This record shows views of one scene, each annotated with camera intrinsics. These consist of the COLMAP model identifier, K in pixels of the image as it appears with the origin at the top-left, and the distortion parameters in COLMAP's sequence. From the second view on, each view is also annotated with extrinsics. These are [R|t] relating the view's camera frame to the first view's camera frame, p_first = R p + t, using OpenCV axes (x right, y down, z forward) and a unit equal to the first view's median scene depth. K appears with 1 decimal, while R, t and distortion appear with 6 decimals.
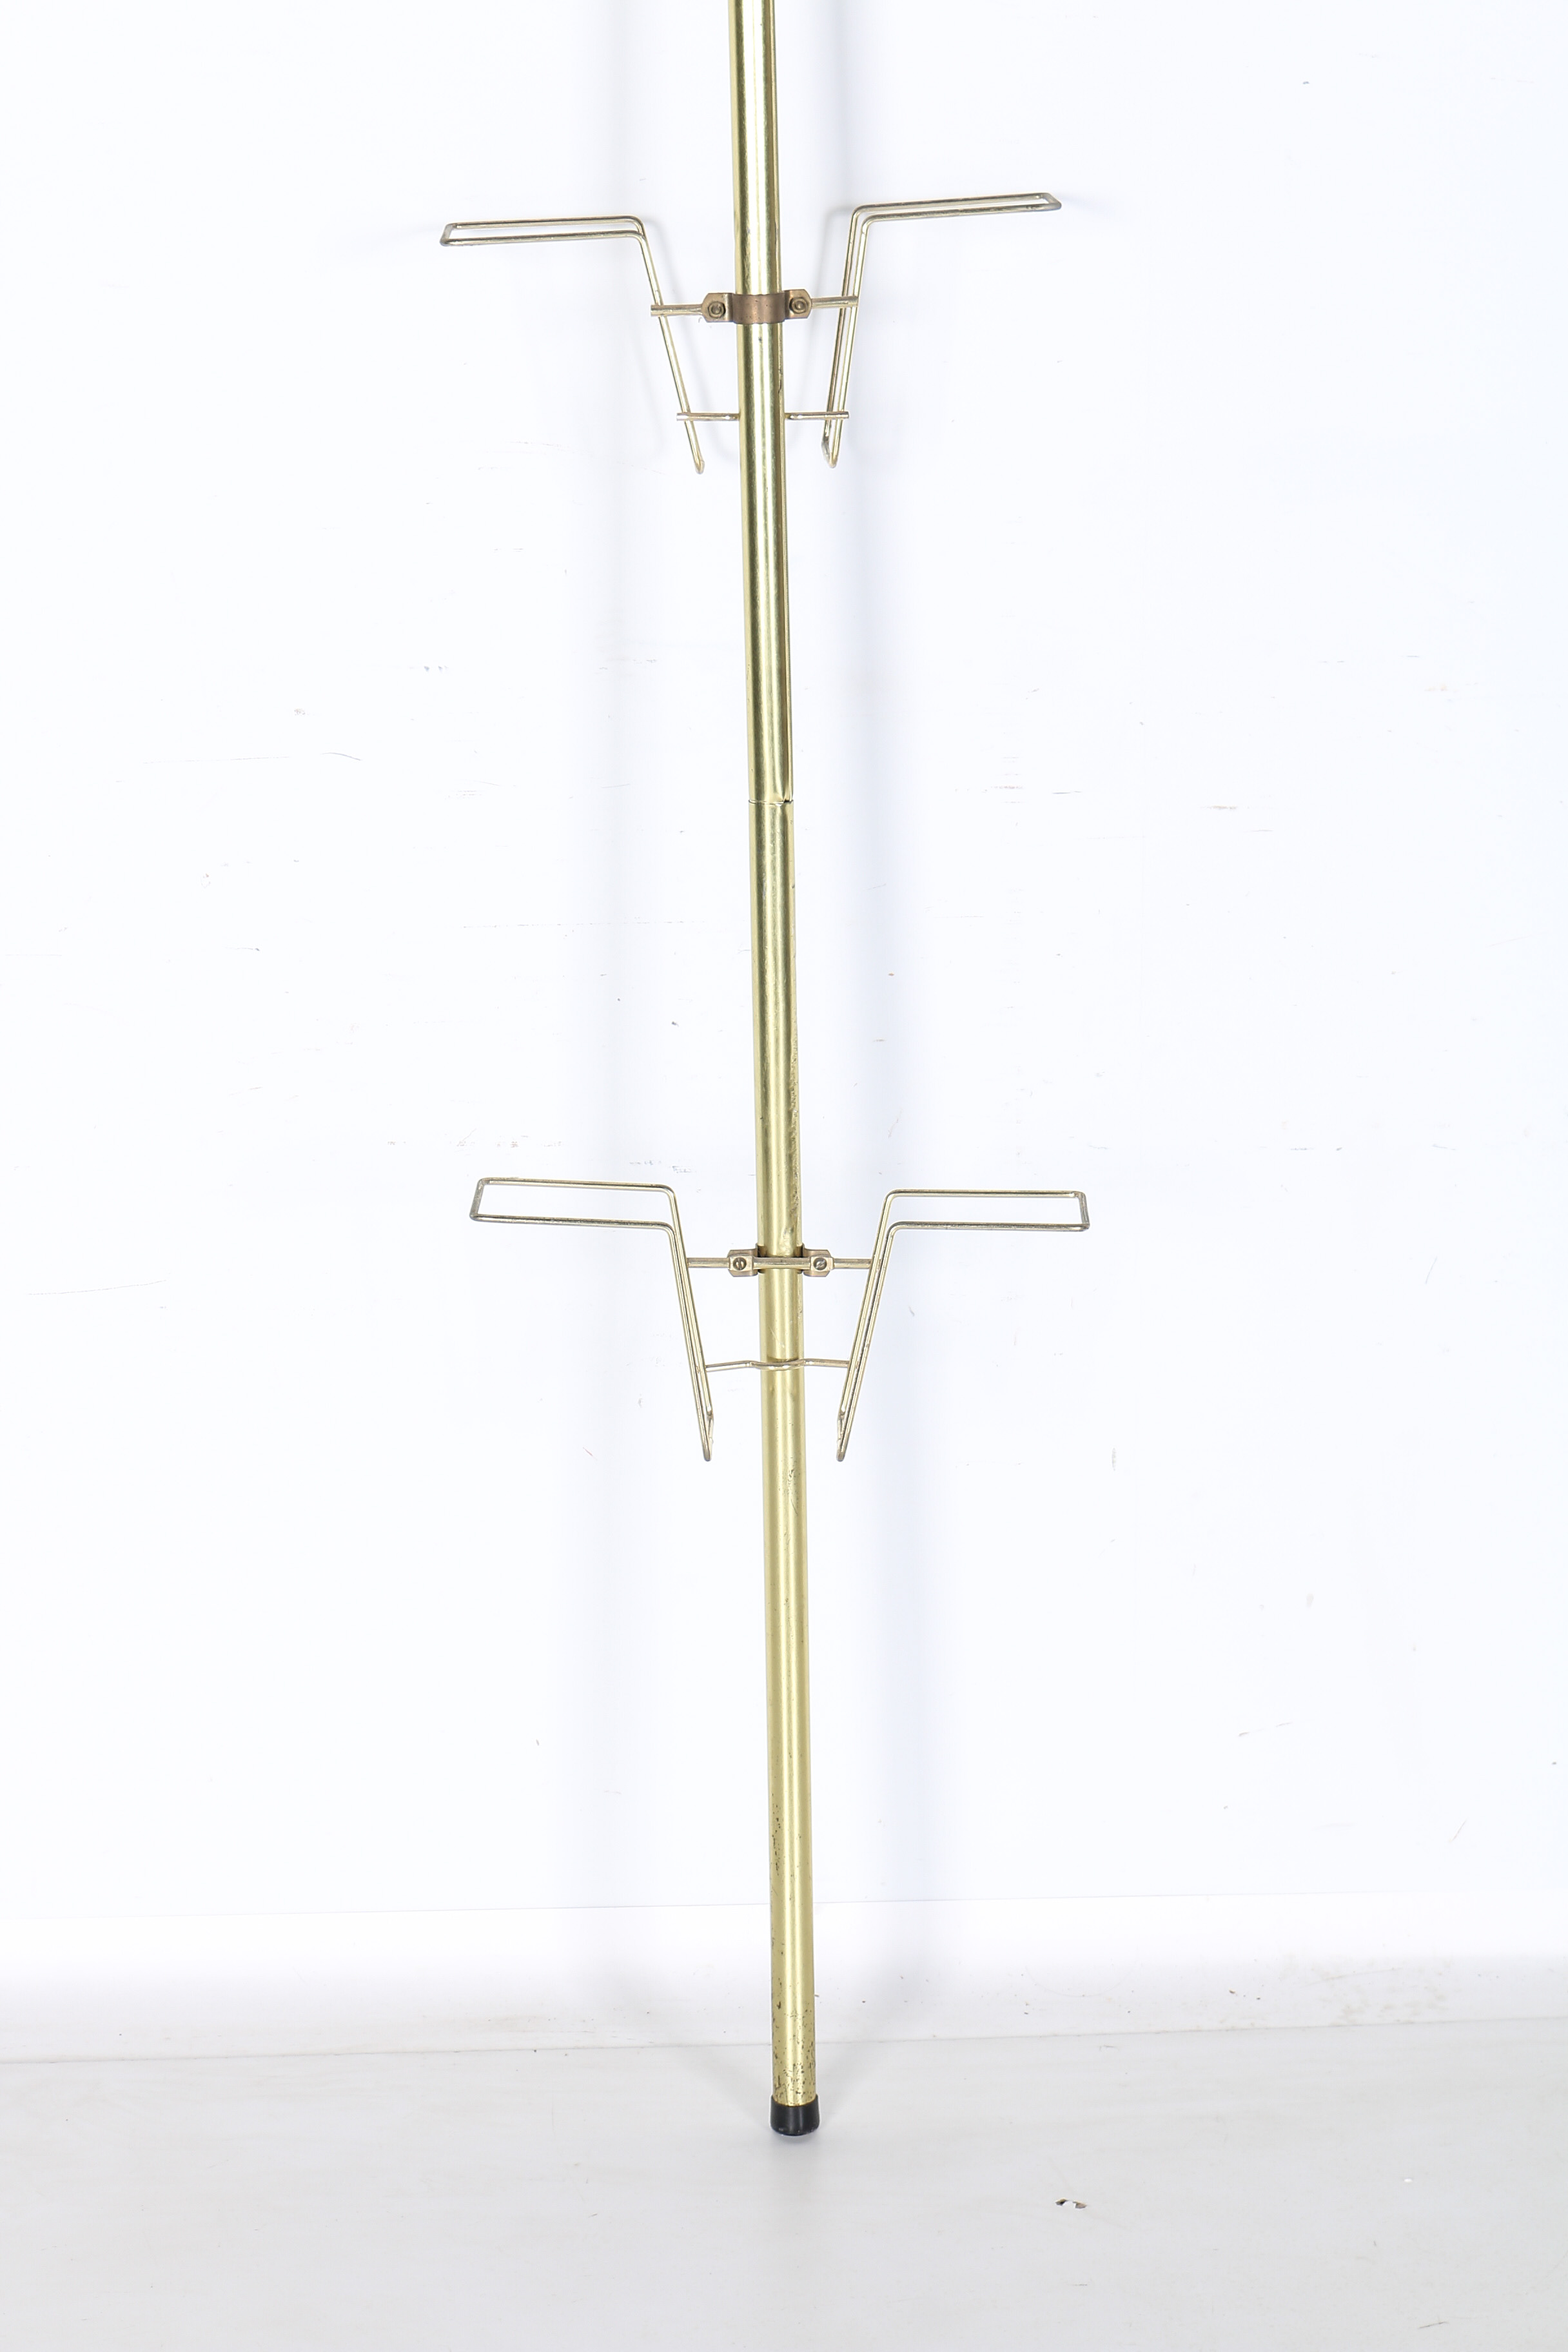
lens RADIAL K [[5923.5, 0, 784.0], [0, 5923.5, 1176.0], [0, 0, 1]] dist [0.054551, 0.189688]
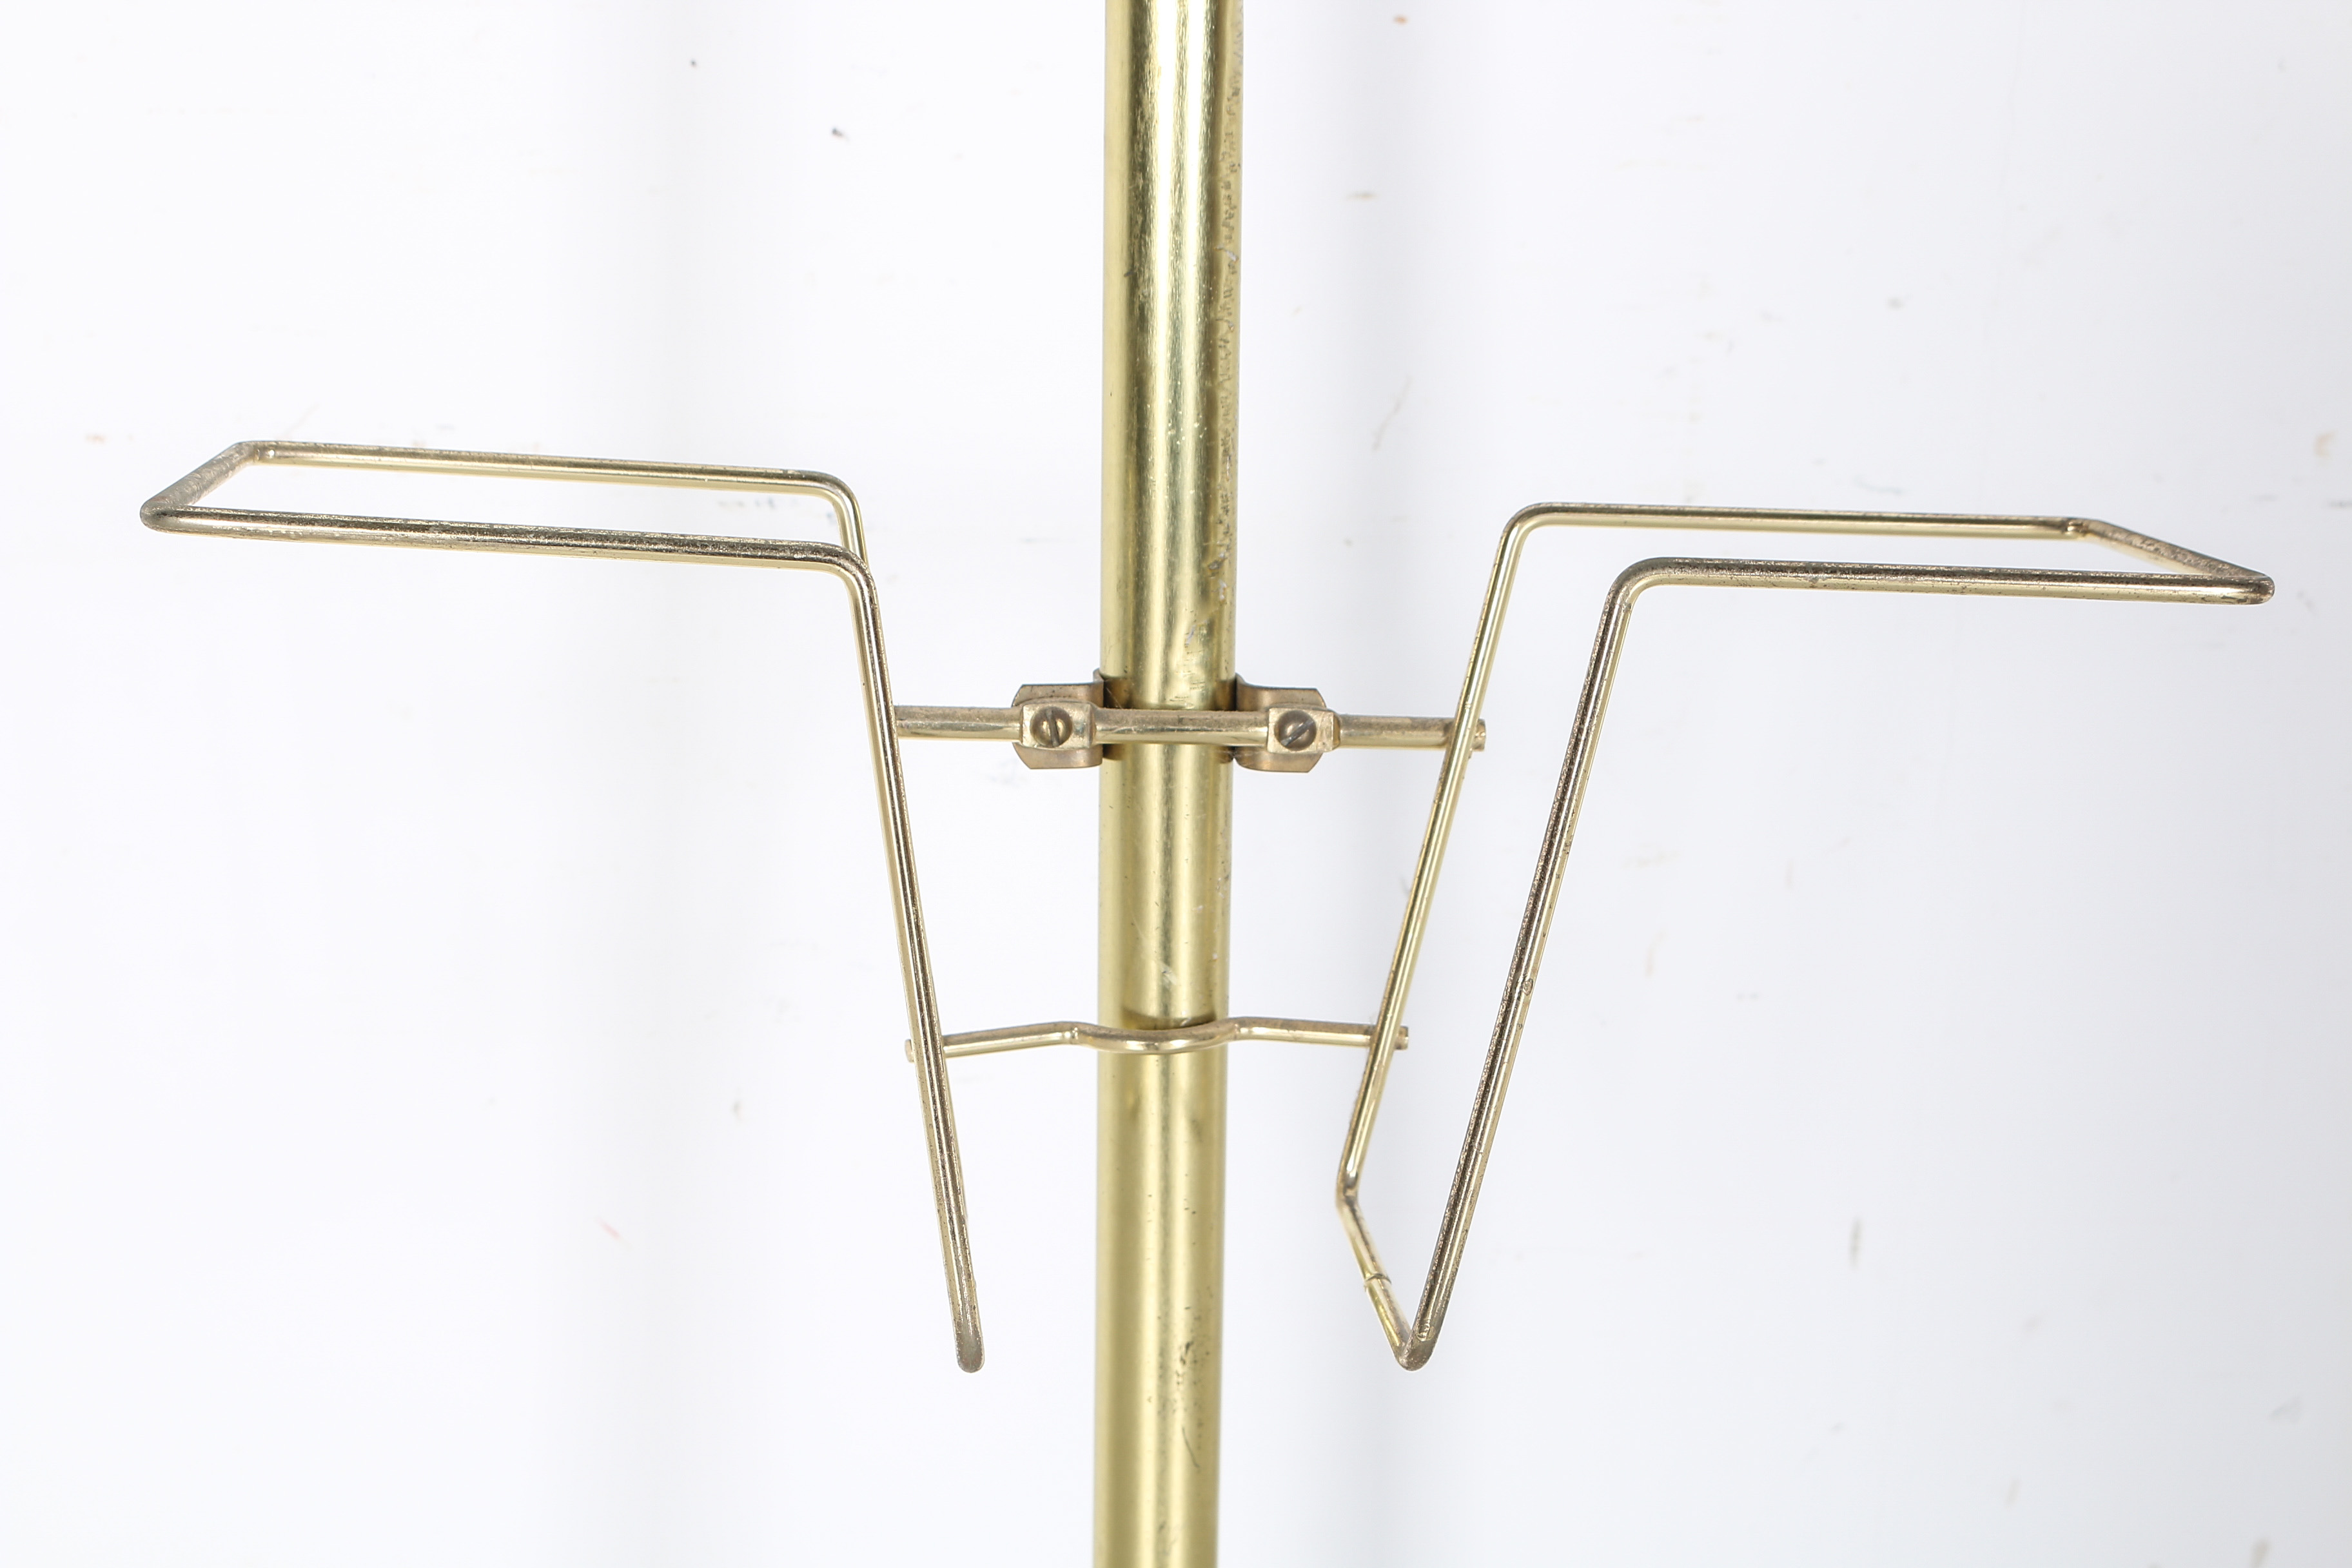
lens RADIAL K [[3780.6, 0, 1176.0], [0, 3780.6, 784.0], [0, 0, 1]] dist [-0.000685, -0.000846]
pose [[0.999500, 0.031396, -0.003865, 0.000632], [-0.031343, 0.999422, 0.013197, 0.015072], [0.004277, -0.013069, 0.999905, 0.787016]]
